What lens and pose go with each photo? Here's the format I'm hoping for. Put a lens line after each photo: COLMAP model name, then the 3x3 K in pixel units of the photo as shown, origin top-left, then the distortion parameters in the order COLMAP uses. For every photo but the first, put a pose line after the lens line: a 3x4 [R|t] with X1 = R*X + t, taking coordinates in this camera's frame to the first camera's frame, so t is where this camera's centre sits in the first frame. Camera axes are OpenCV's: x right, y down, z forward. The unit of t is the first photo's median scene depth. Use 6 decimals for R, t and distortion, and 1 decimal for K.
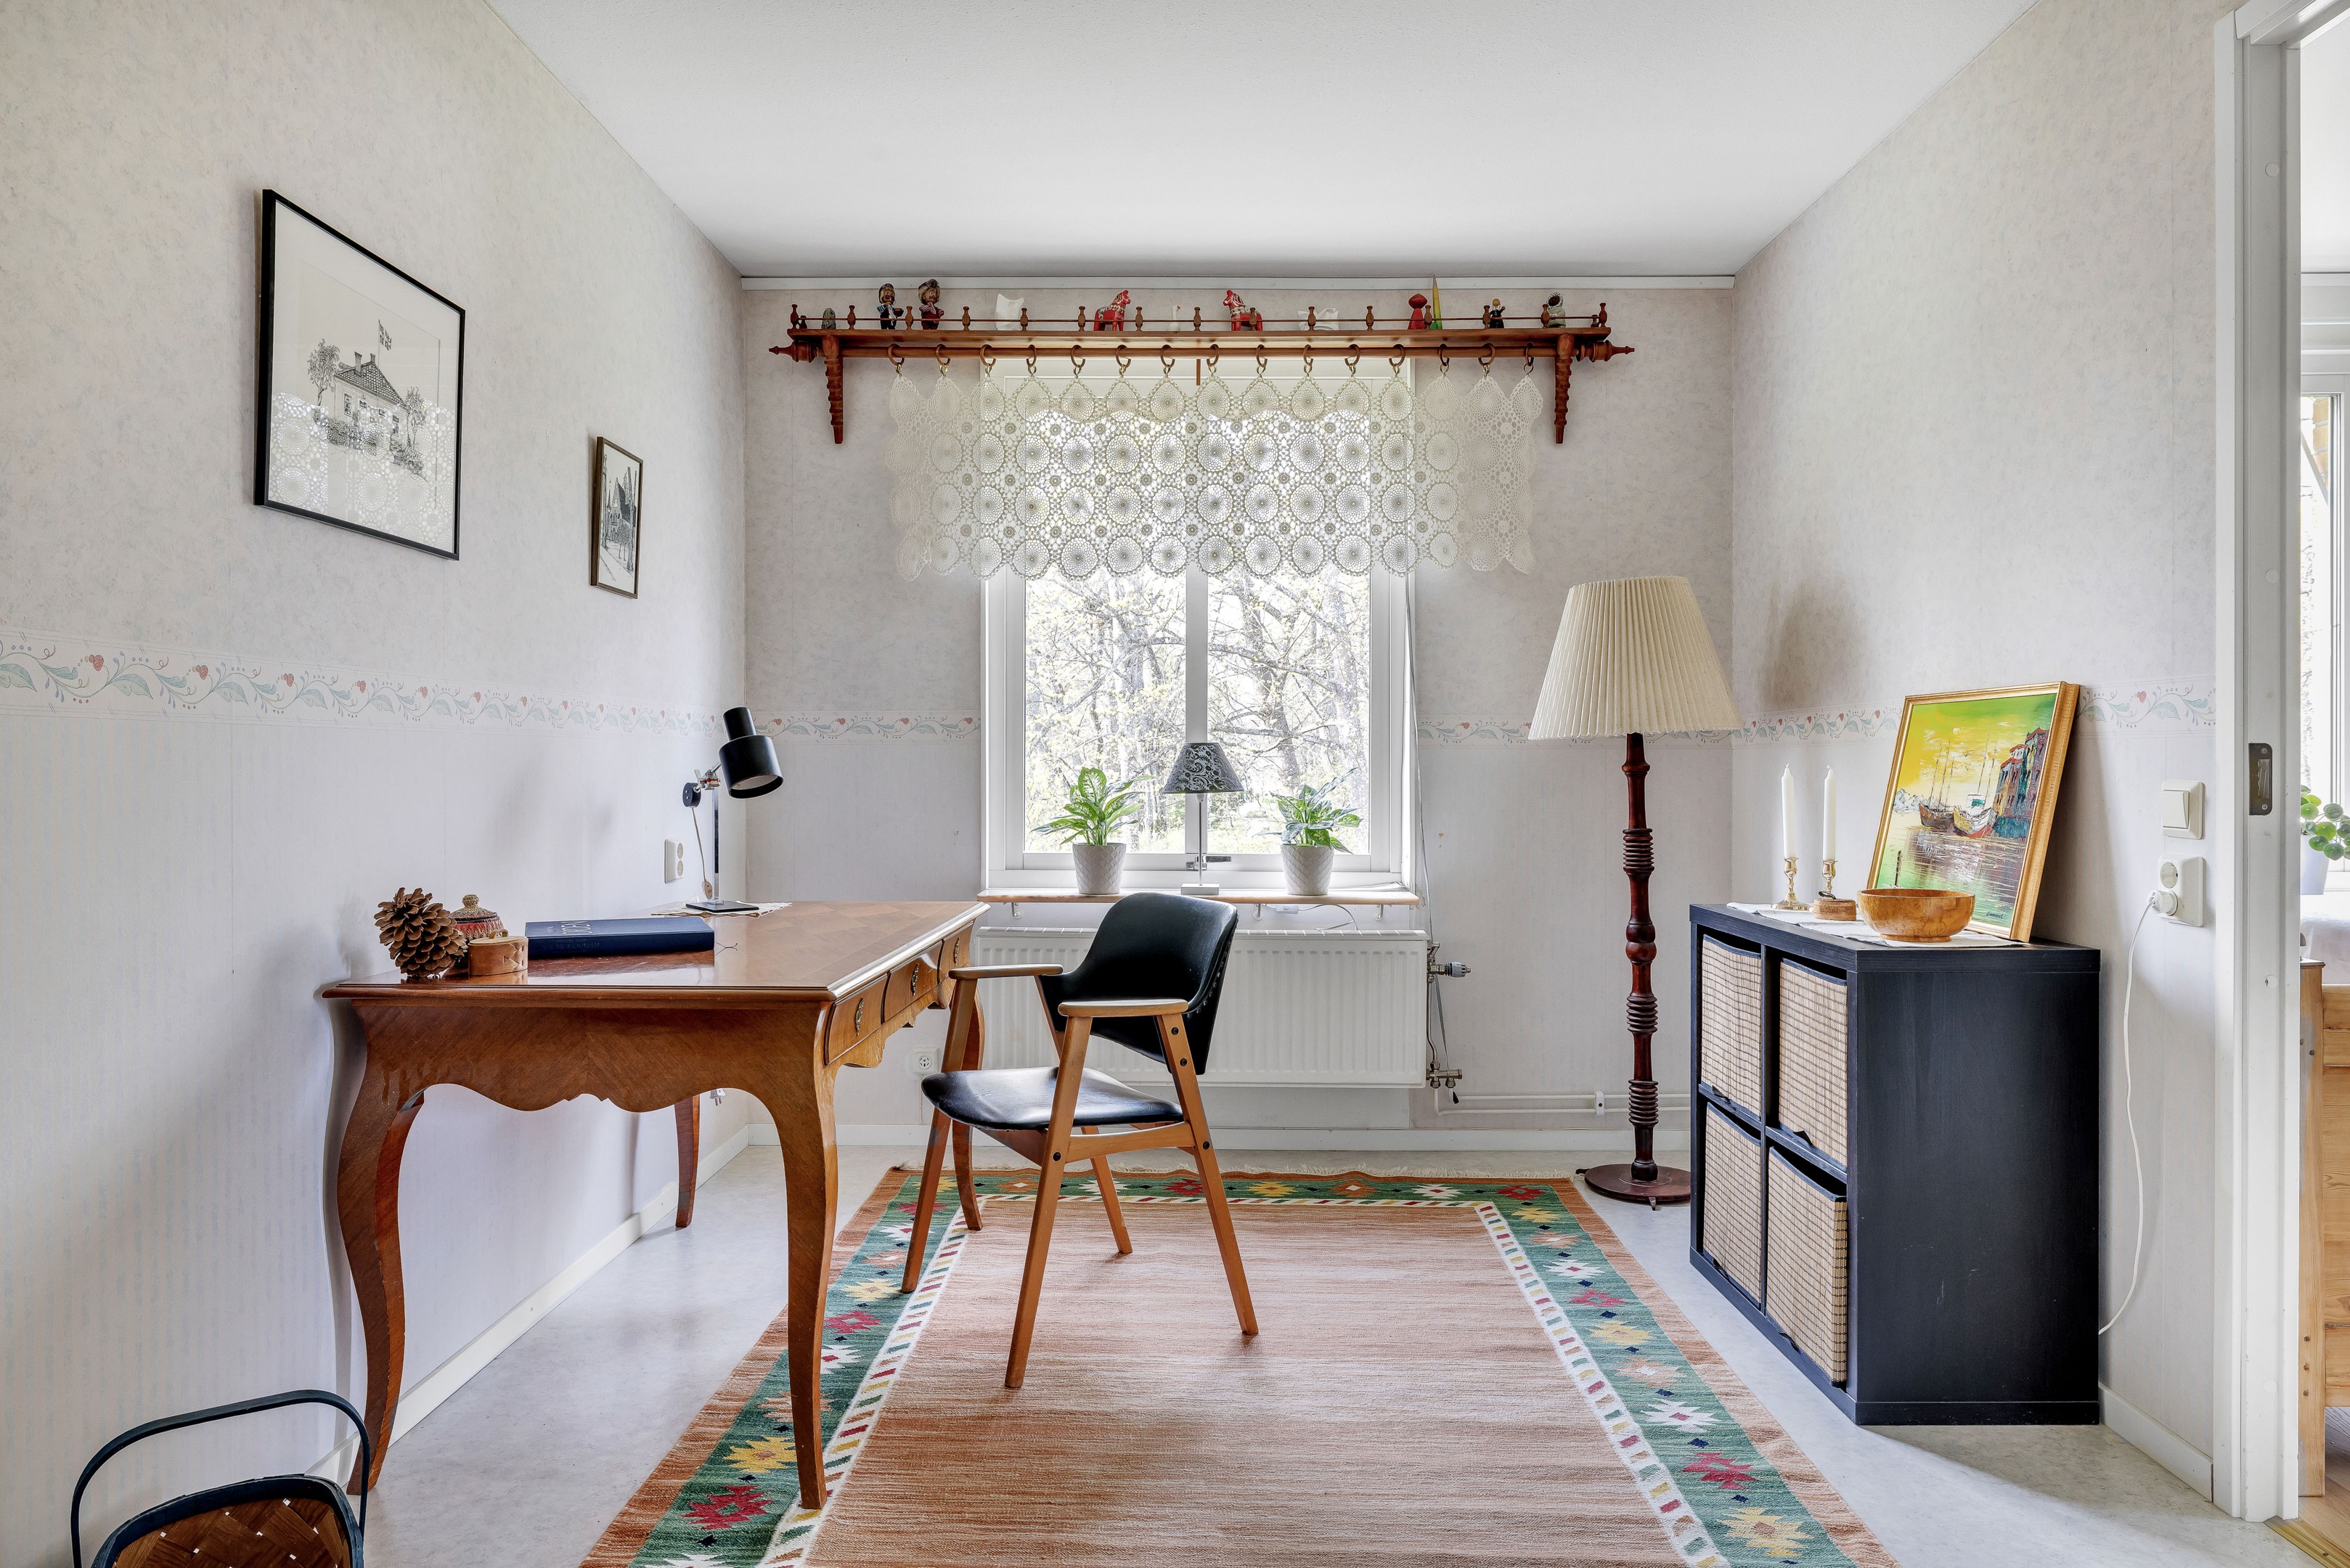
lens RADIAL K [[1383.2, 0, 1175.0], [0, 1383.2, 784.0], [0, 0, 1]] dist [-0.000763, -0.000006]
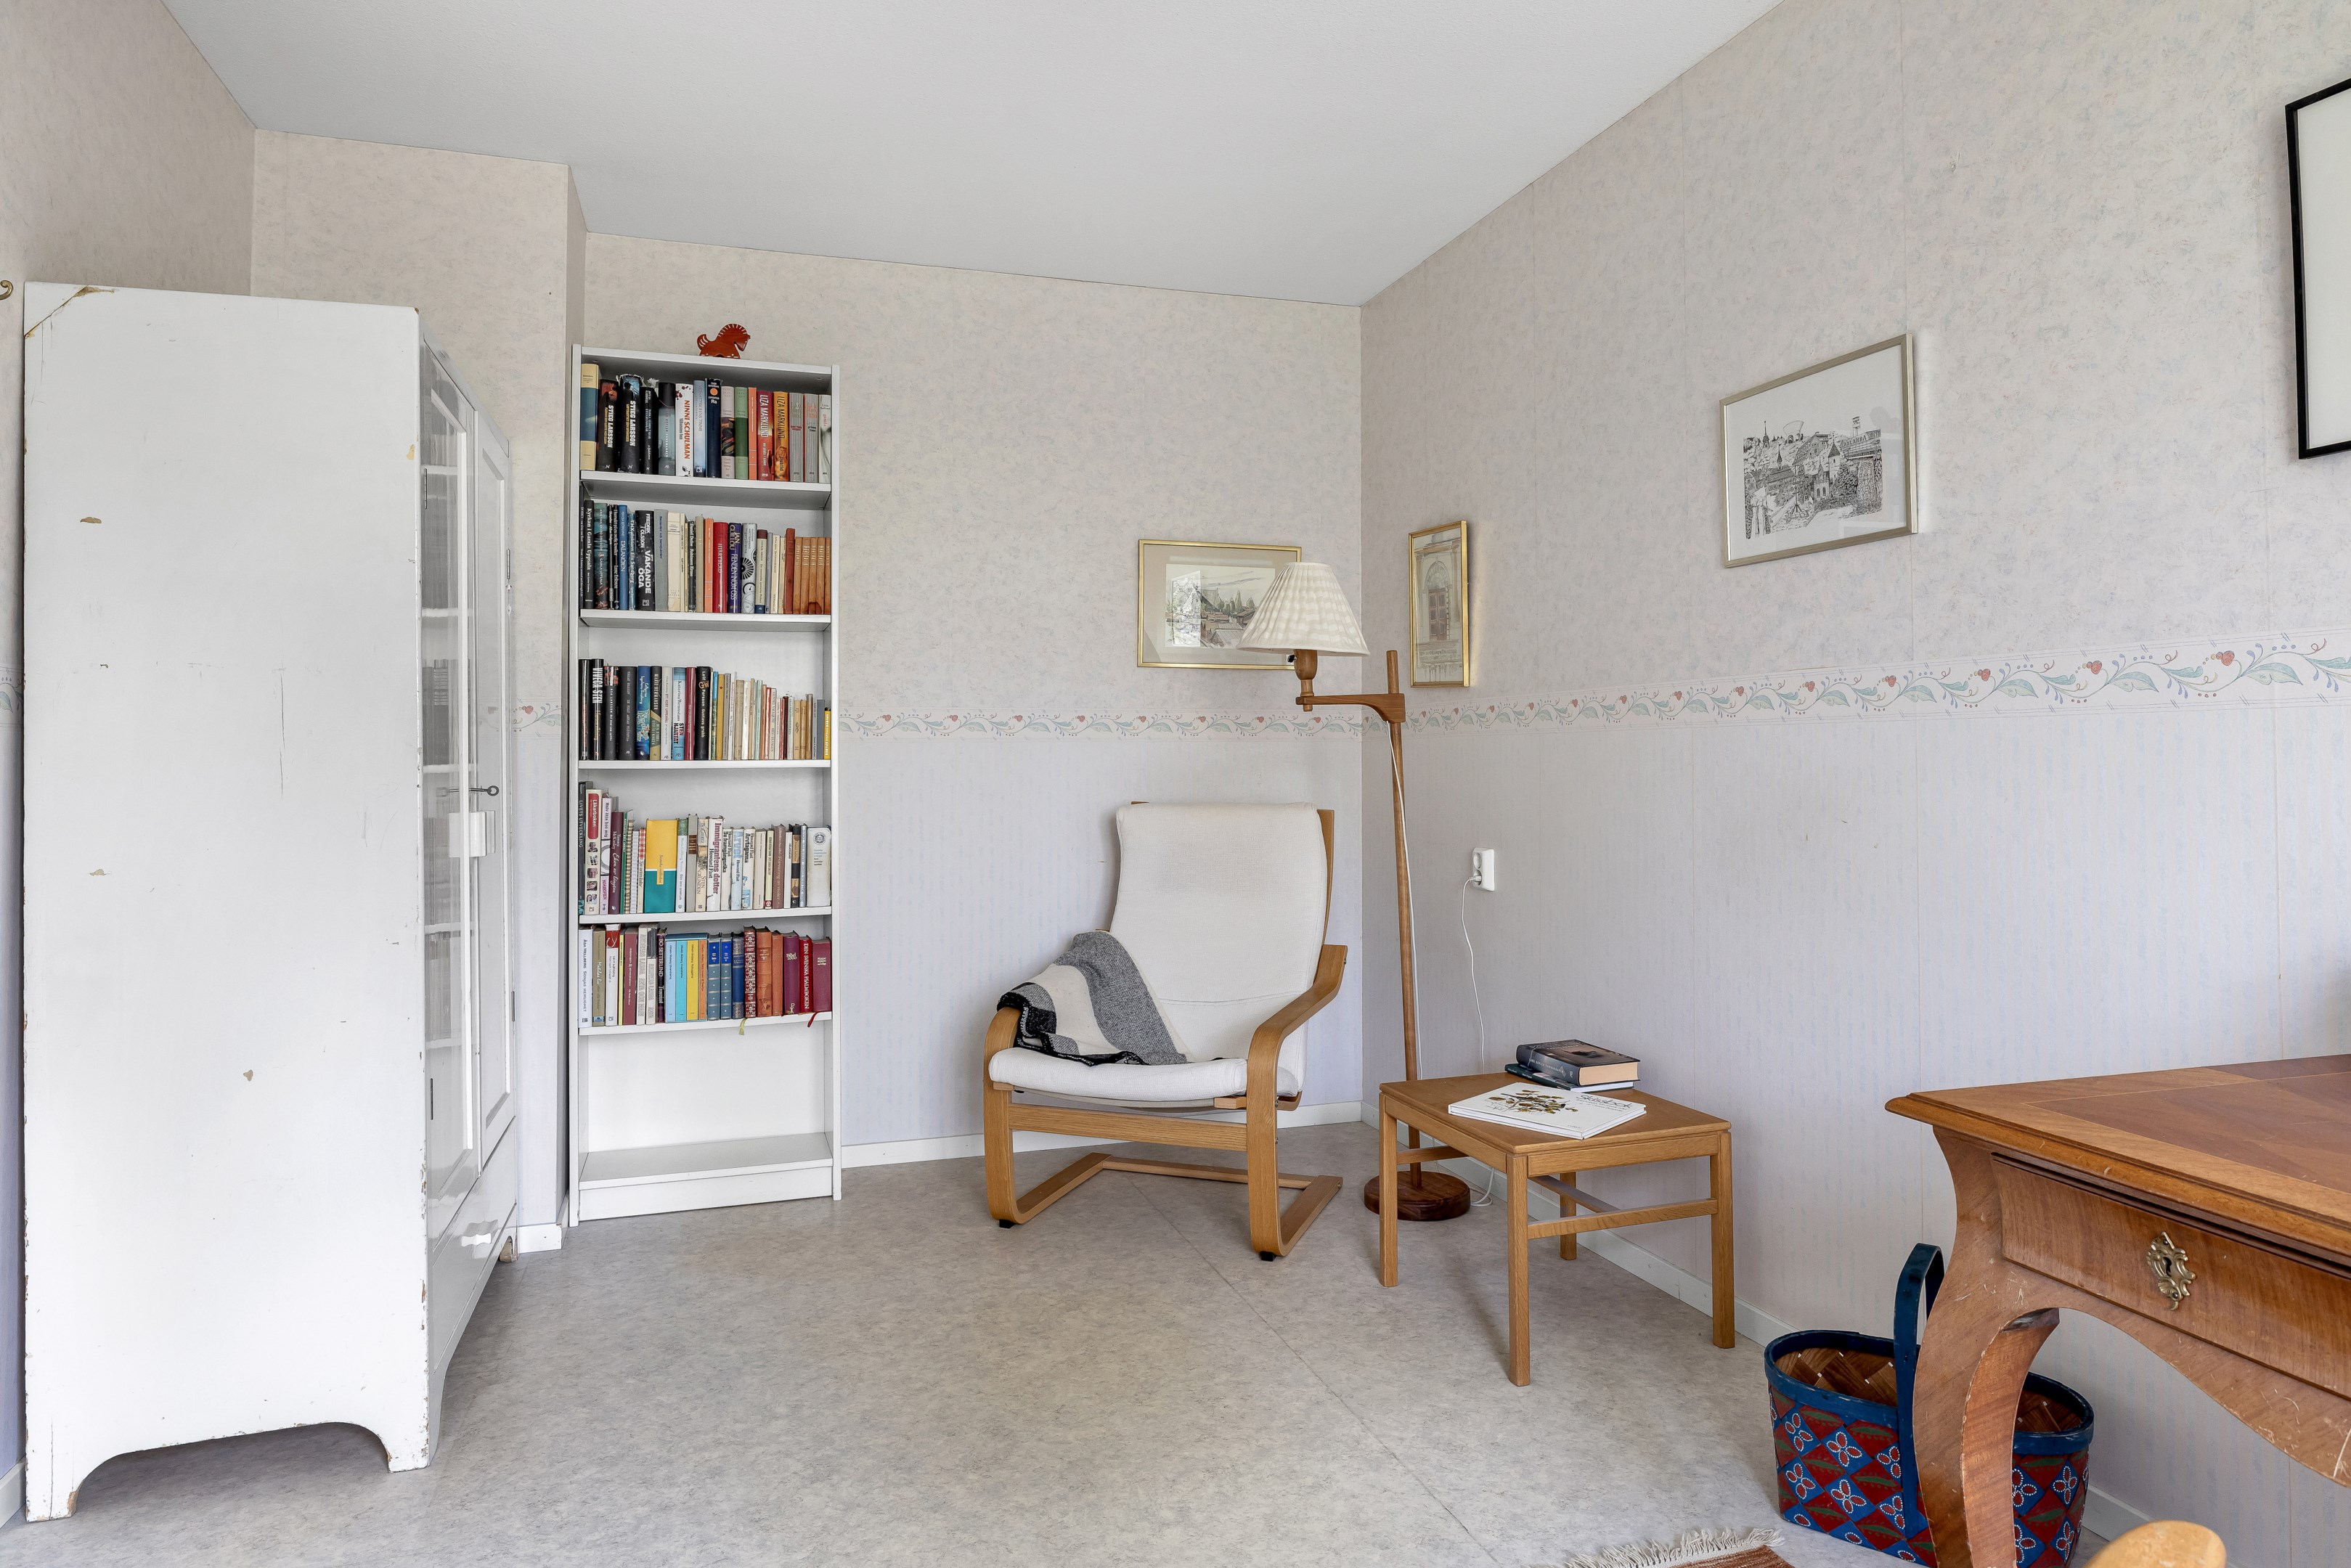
lens RADIAL K [[1406.9, 0, 1175.5], [0, 1406.9, 784.0], [0, 0, 1]] dist [-0.002642, -0.001457]
pose [[-0.950681, -0.012020, -0.309939, 0.342938], [-0.022008, 0.999344, 0.028749, -0.004333], [0.309390, 0.034152, -0.950322, 1.876064]]
